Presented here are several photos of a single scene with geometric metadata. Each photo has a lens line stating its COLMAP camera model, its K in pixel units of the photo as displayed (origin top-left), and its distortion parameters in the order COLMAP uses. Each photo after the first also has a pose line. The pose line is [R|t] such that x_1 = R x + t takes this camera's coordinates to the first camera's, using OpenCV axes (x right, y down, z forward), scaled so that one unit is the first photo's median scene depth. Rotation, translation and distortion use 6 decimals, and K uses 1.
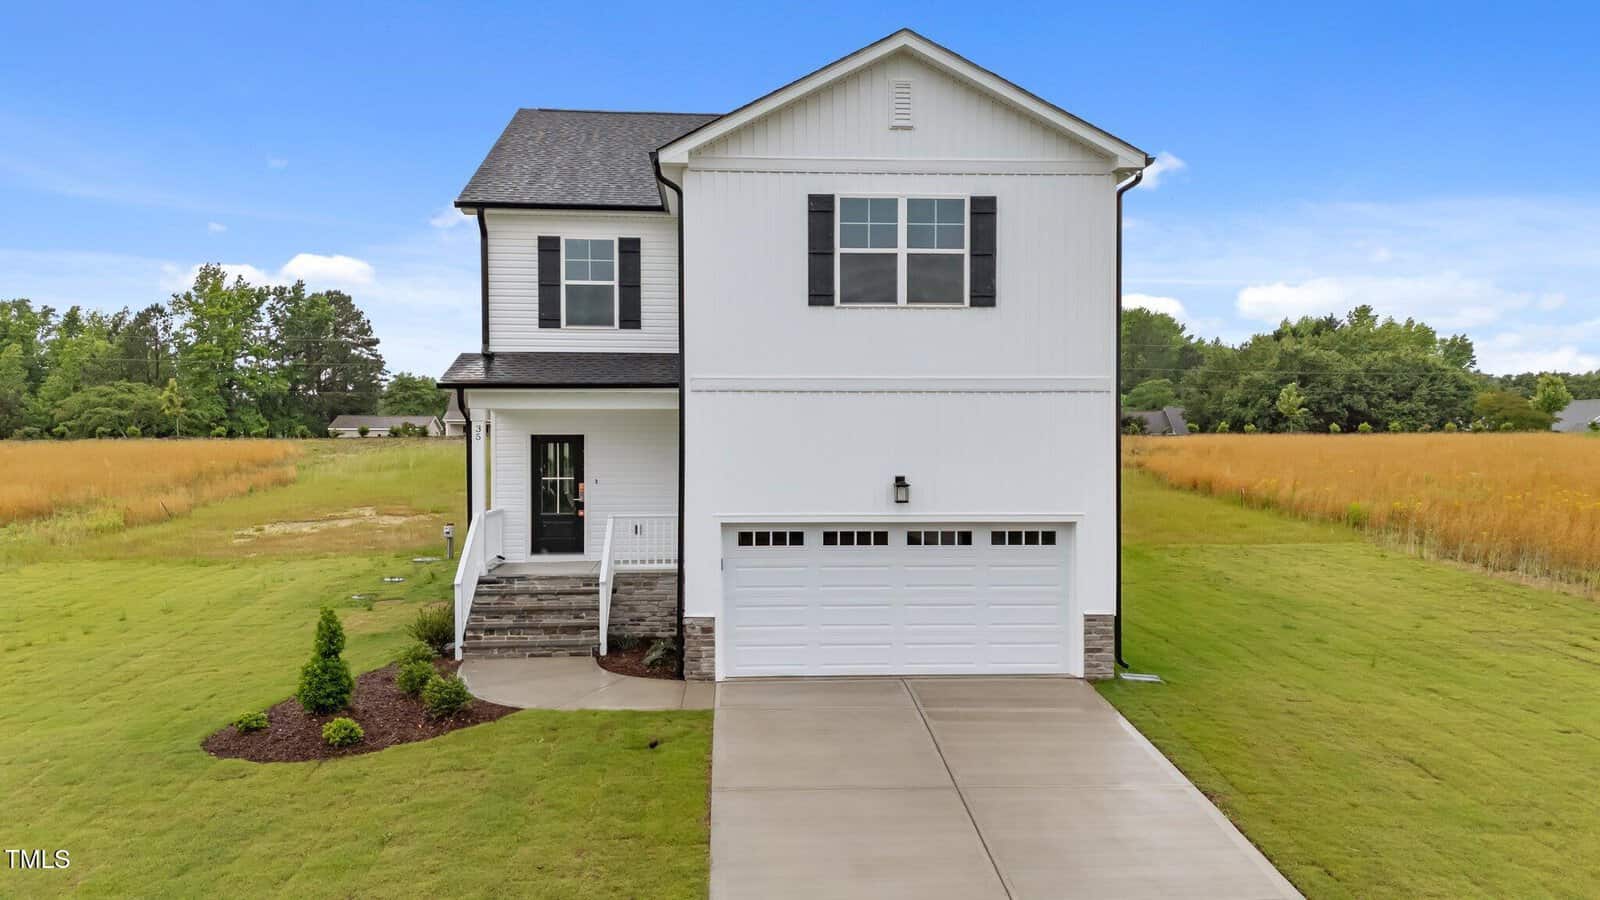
lens RADIAL K [[1207.9, 0, 795.9], [0, 1207.9, 447.0], [0, 0, 1]] dist [0.039753, -0.001583]
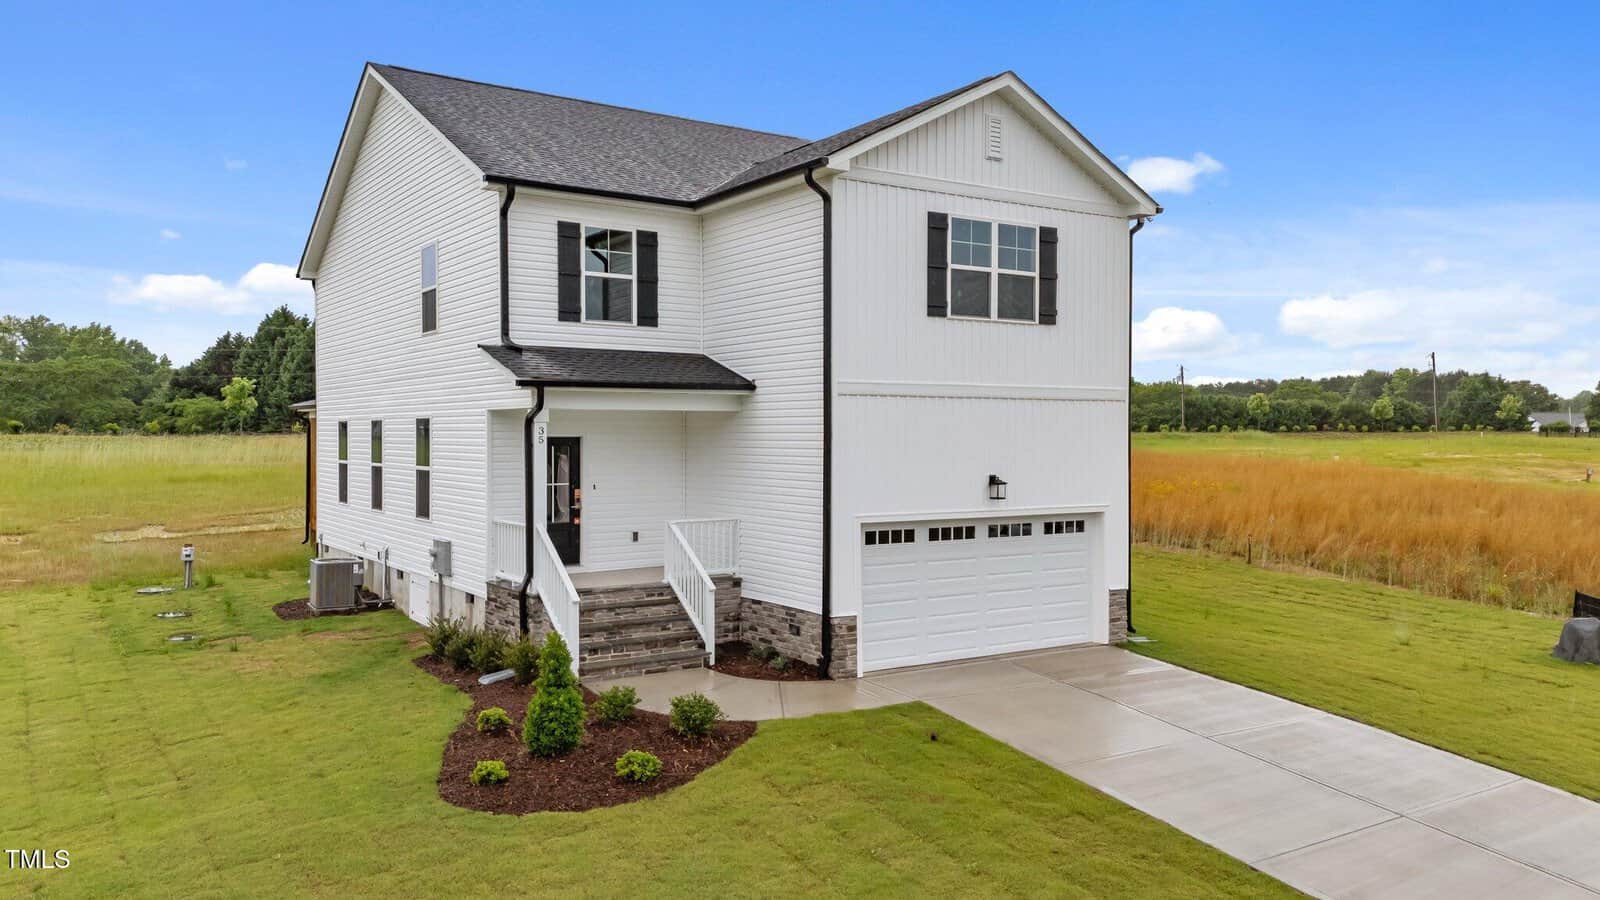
lens RADIAL K [[1207.9, 0, 794.4], [0, 1207.9, 448.4], [0, 0, 1]] dist [0.039753, -0.001583]
pose [[0.864191, -0.004890, 0.503139, -0.620659], [0.004227, 0.999988, 0.002460, -0.003585], [-0.503145, 0.000001, 0.864202, 0.138312]]
